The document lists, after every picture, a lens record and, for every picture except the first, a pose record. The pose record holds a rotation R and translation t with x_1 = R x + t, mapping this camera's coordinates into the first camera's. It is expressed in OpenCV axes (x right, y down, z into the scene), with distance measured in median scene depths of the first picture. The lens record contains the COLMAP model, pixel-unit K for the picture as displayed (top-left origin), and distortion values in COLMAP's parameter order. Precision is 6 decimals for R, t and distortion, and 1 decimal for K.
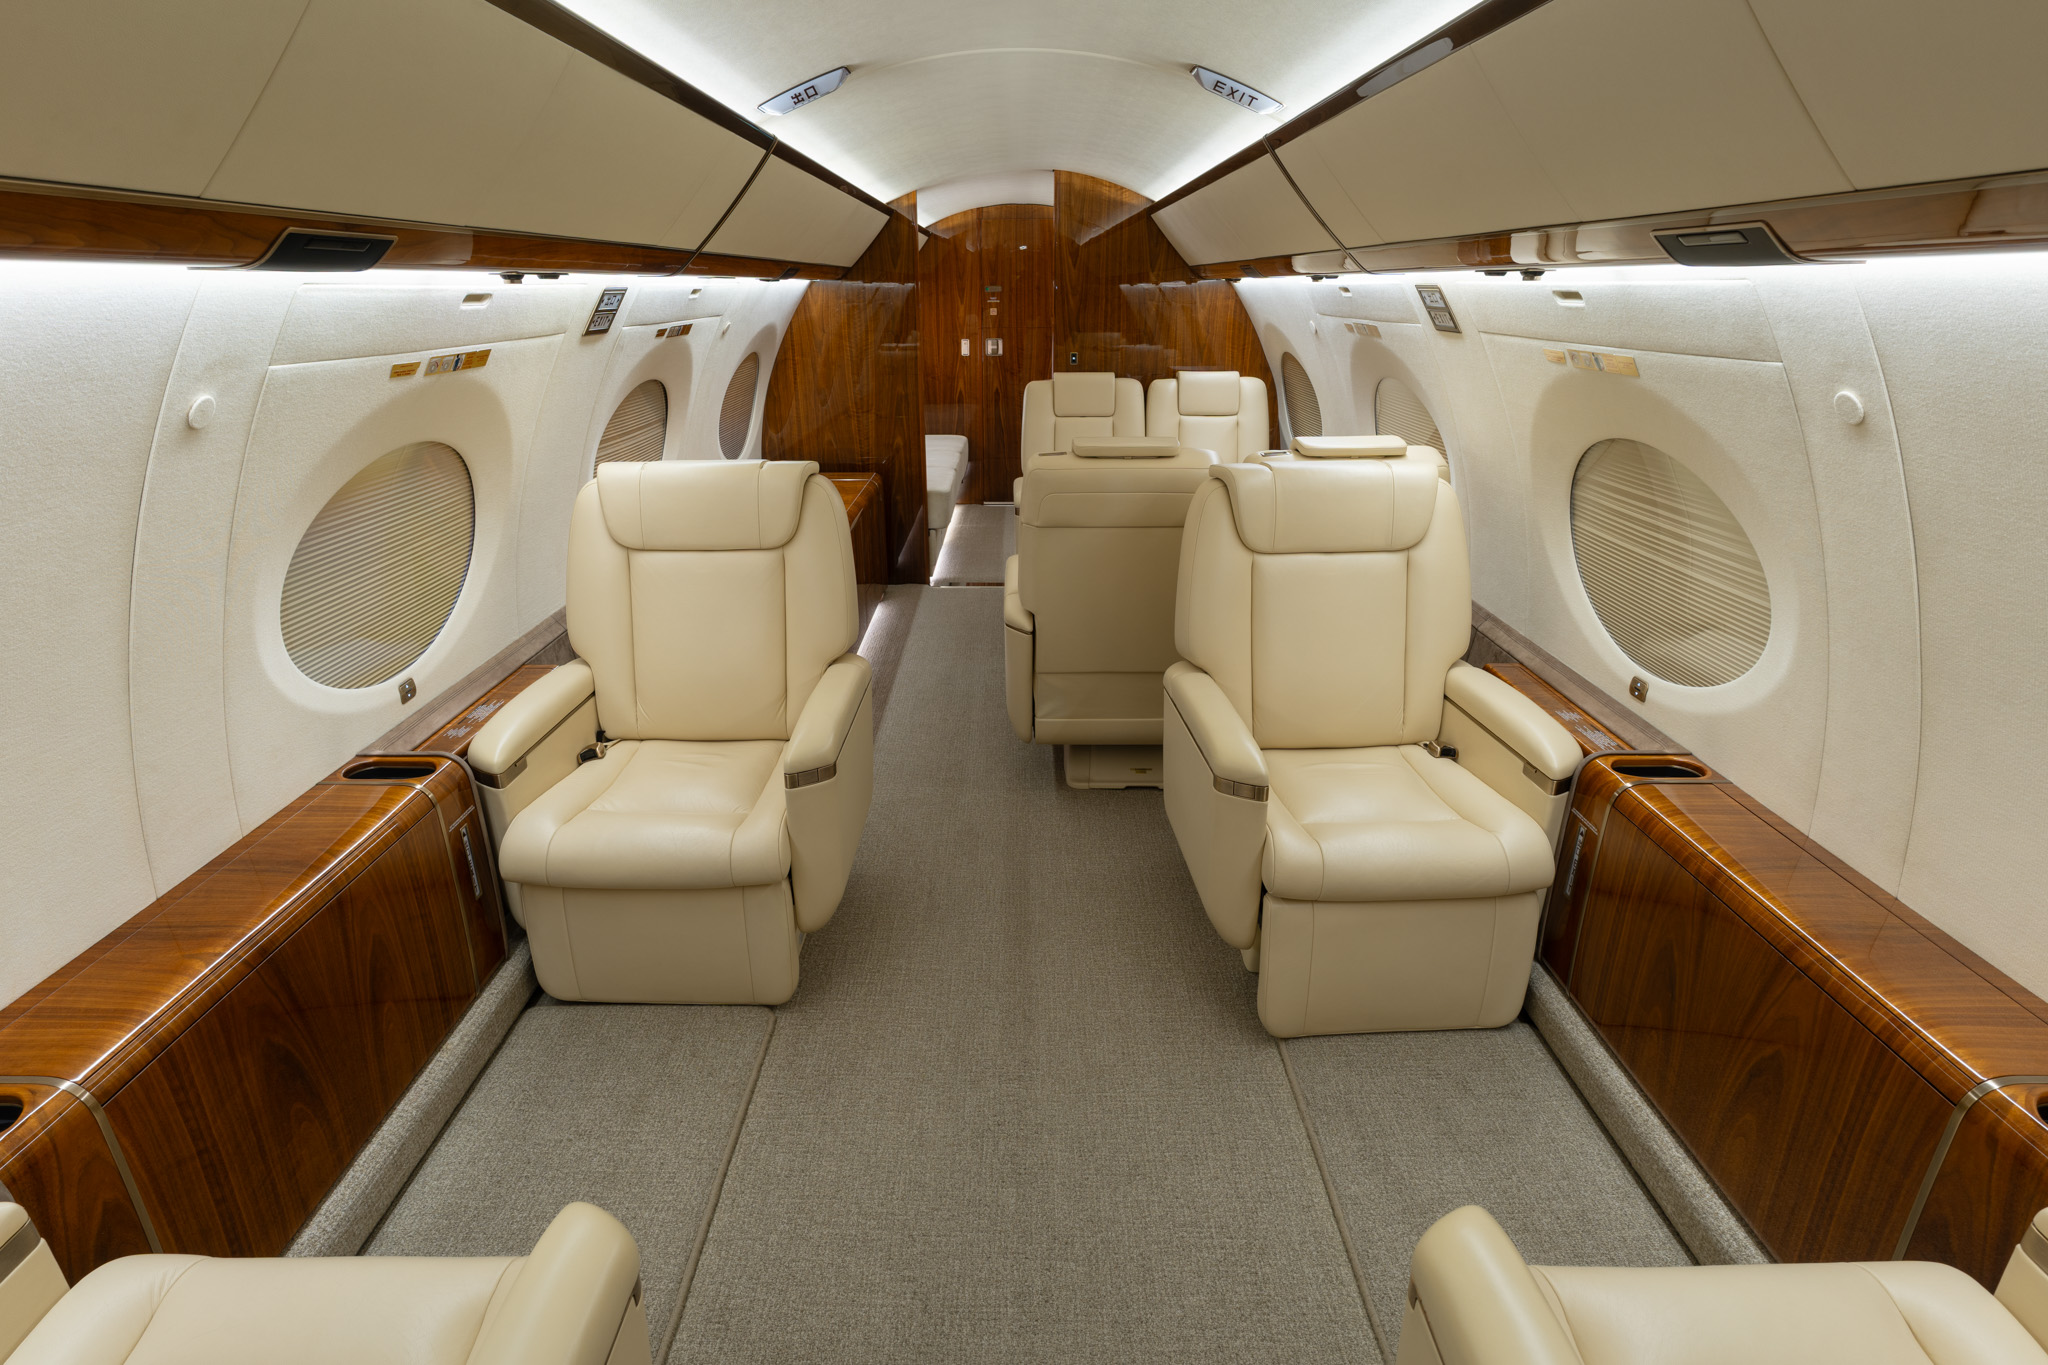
lens RADIAL K [[1051.1, 0, 1034.1], [0, 1051.1, 673.1], [0, 0, 1]] dist [-0.018527, 0.001092]
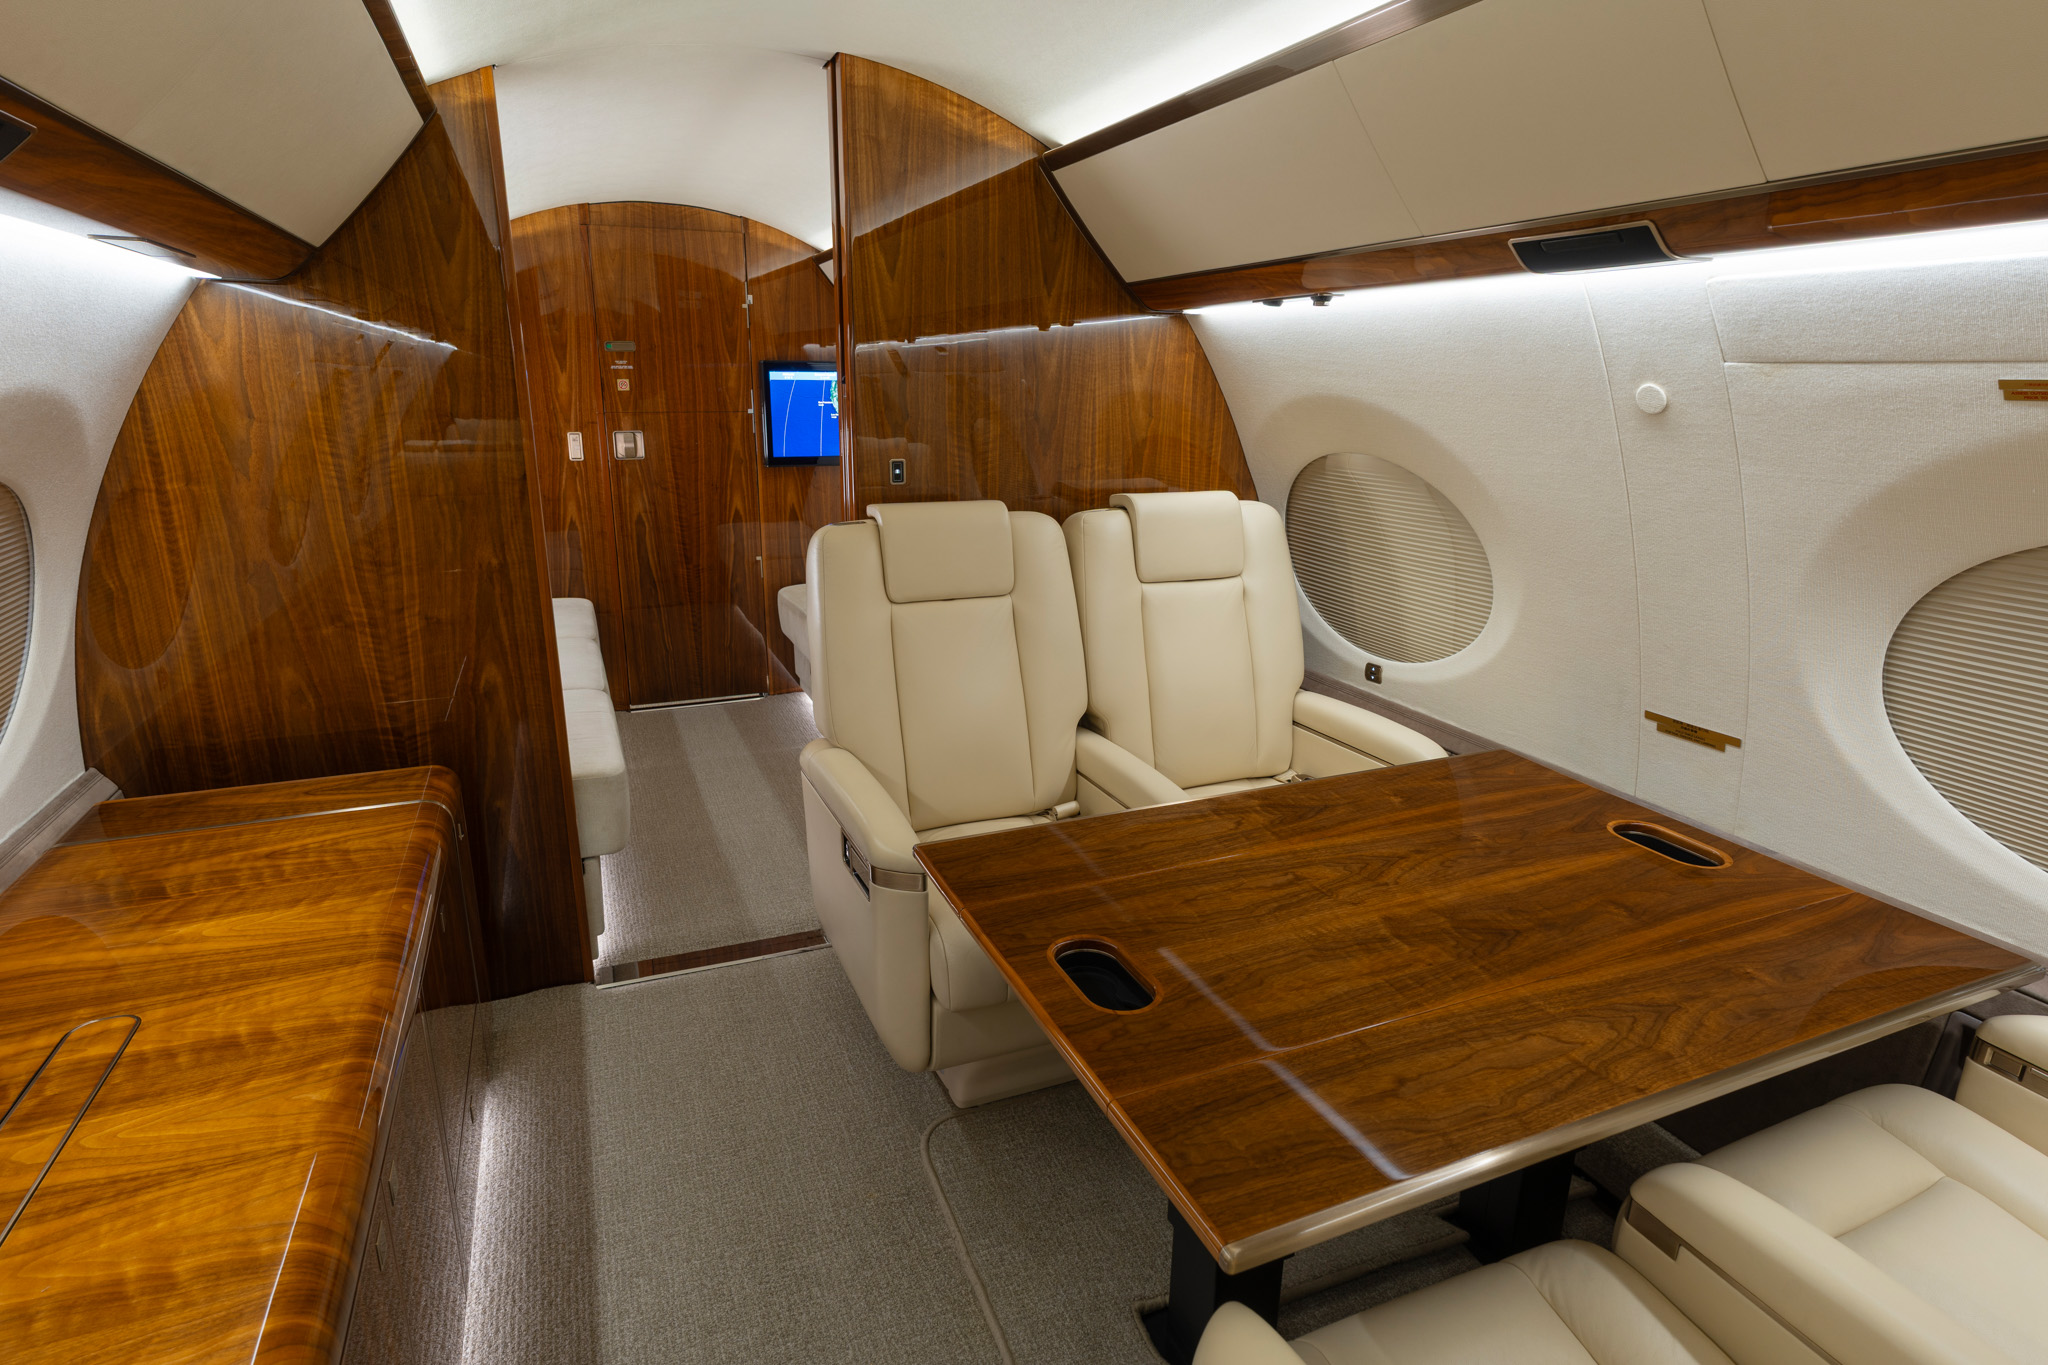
lens RADIAL K [[1051.1, 0, 1033.8], [0, 1051.1, 678.7], [0, 0, 1]] dist [-0.018527, 0.001092]
pose [[0.919049, -0.095849, 0.382312, -0.089360], [0.124025, 0.991034, -0.049687, -0.170967], [-0.374122, 0.093081, 0.922696, 0.533749]]
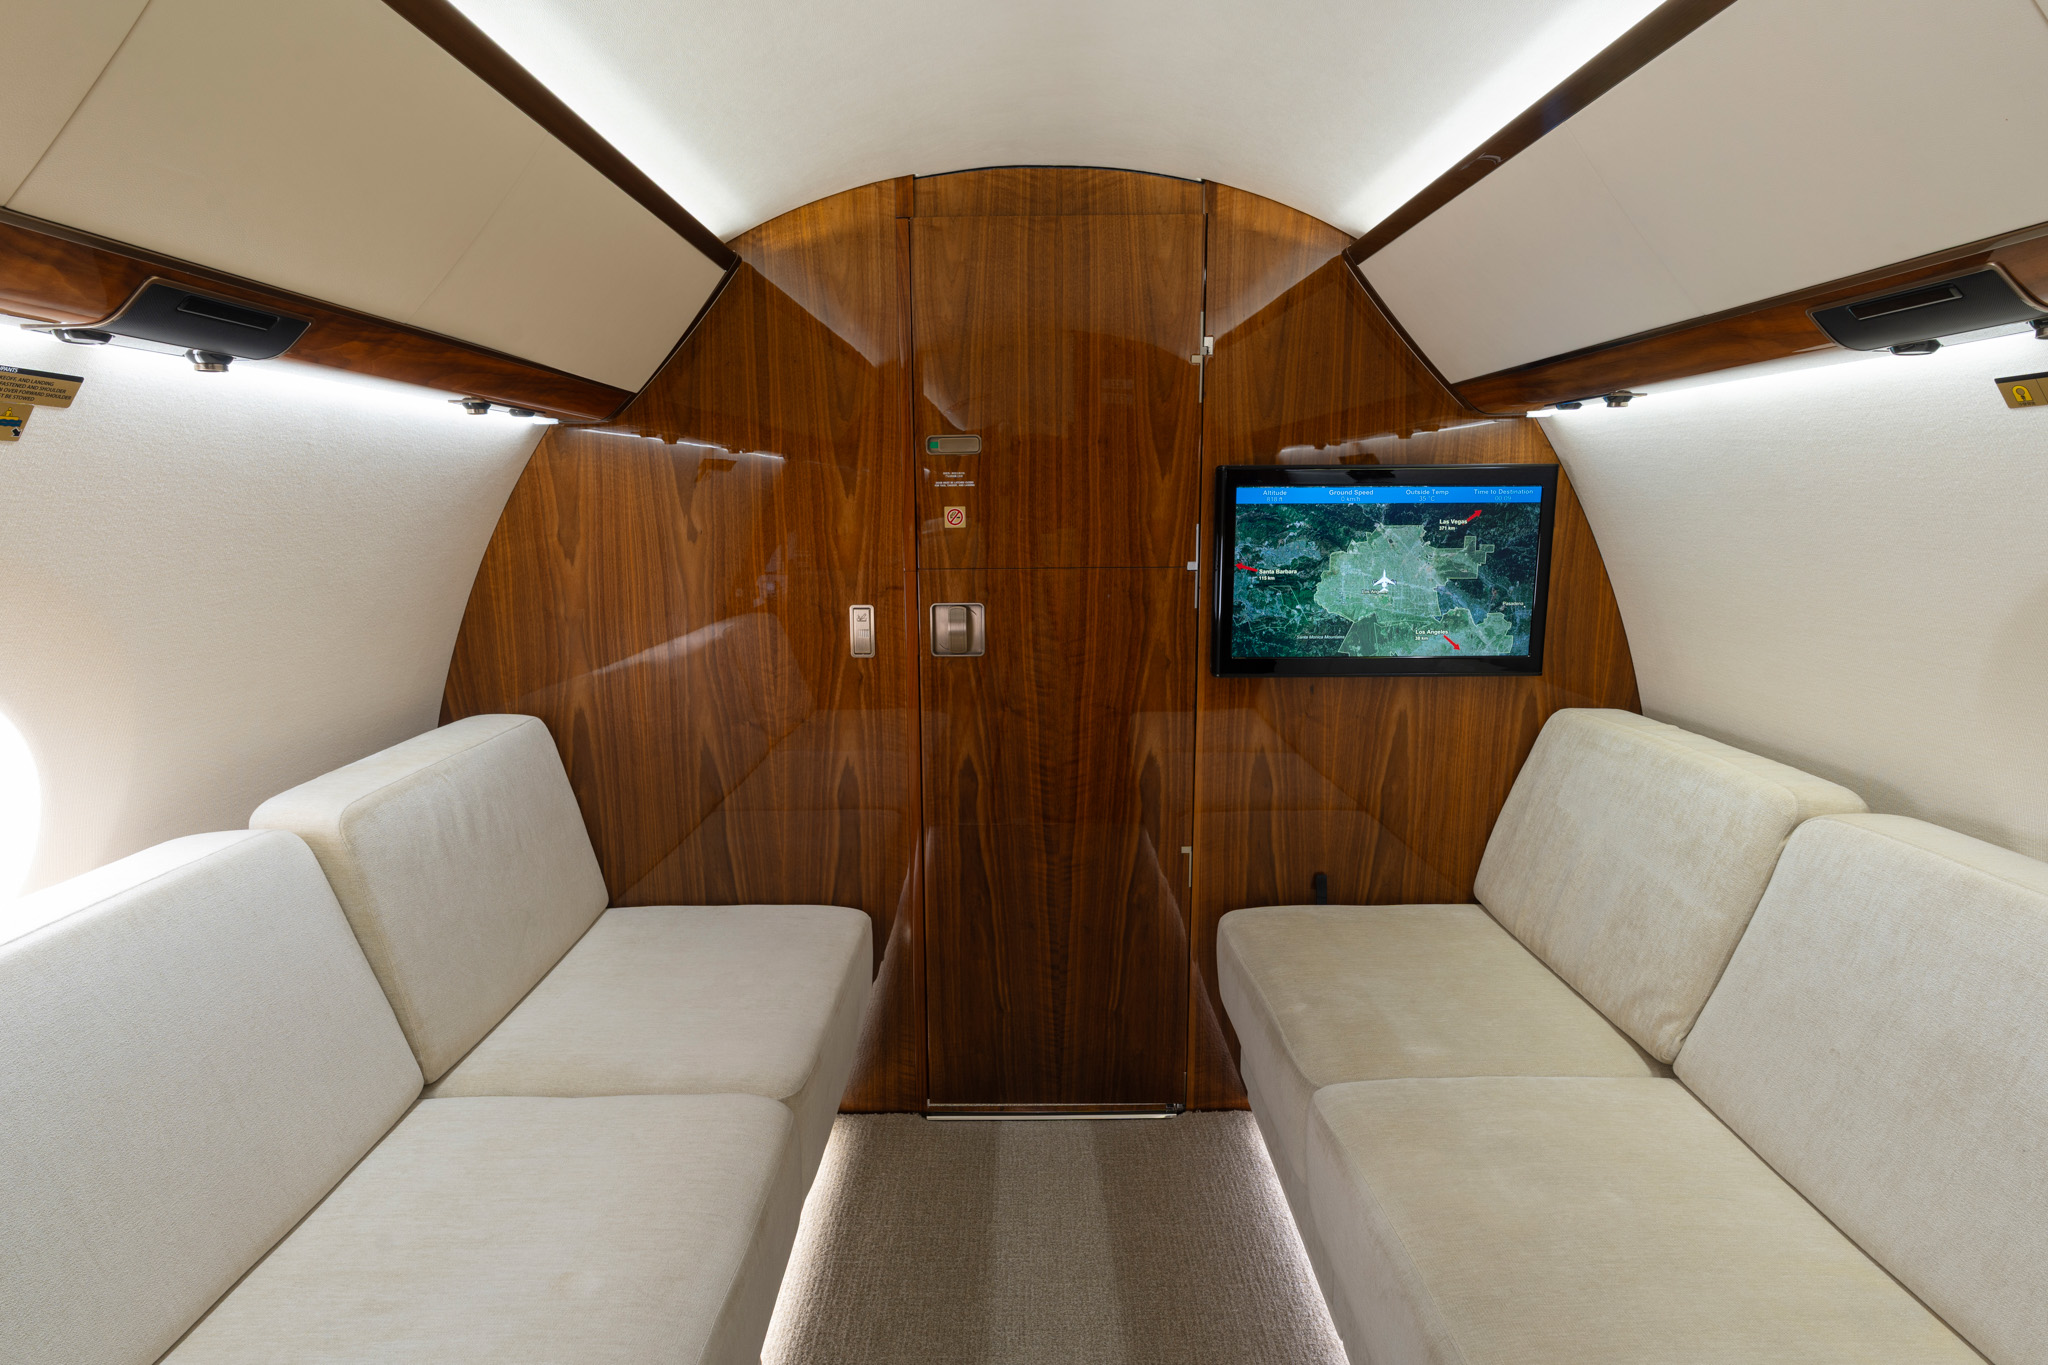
lens RADIAL K [[1050.3, 0, 1059.2], [0, 1050.3, 623.7], [0, 0, 1]] dist [0.005521, 0.001569]
pose [[0.999994, -0.002937, 0.001987, -0.013047], [0.003234, 0.985191, -0.171428, -0.352220], [-0.001454, 0.171433, 0.985195, 0.949637]]
